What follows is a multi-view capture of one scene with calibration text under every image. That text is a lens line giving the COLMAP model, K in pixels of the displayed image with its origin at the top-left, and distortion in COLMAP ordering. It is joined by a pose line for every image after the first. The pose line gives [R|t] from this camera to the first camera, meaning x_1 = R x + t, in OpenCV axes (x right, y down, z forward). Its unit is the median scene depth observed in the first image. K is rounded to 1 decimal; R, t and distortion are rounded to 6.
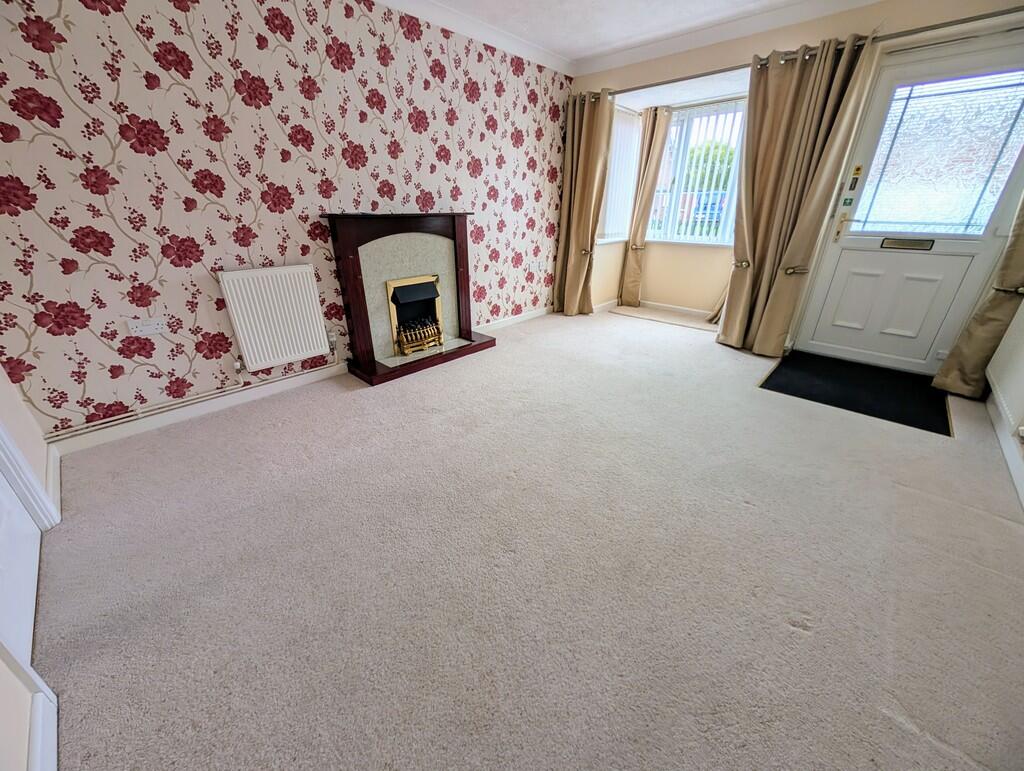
lens RADIAL K [[389.1, 0, 513.0], [0, 389.1, 386.2], [0, 0, 1]] dist [0.000778, 0.000556]
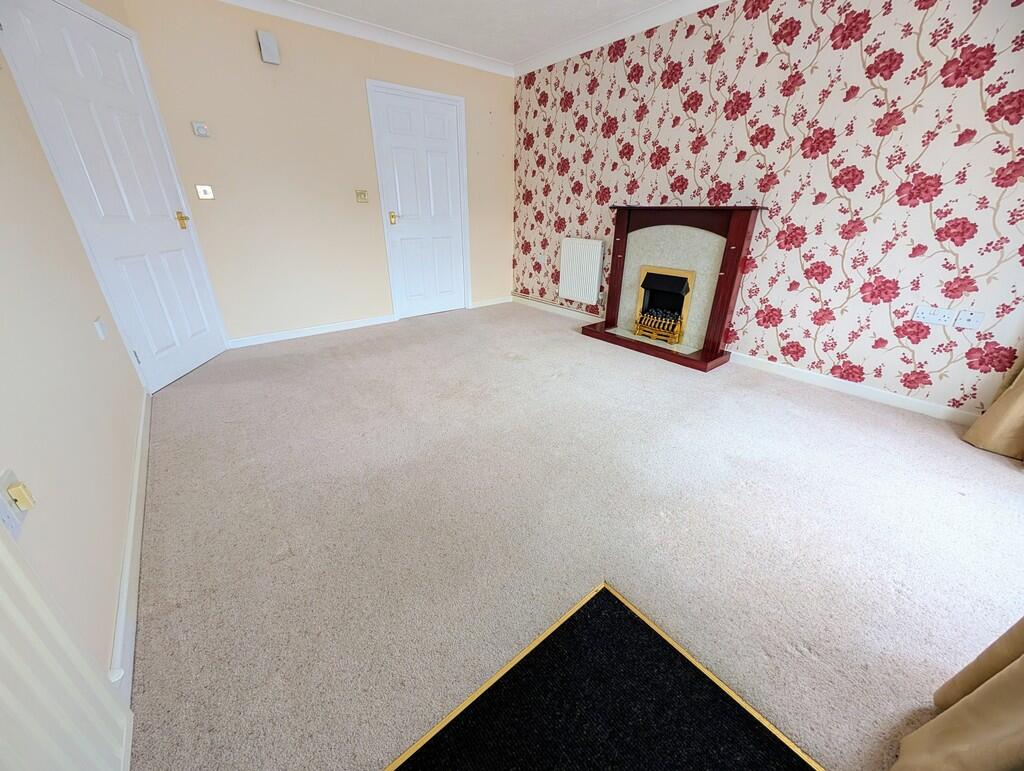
lens RADIAL K [[389.1, 0, 561.7], [0, 389.1, 341.2], [0, 0, 1]] dist [0.000778, 0.000556]
pose [[-0.053216, 0.334583, -0.940862, 0.799632], [-0.411805, 0.850996, 0.325918, -0.354999], [0.909717, 0.404796, 0.092497, 0.780793]]
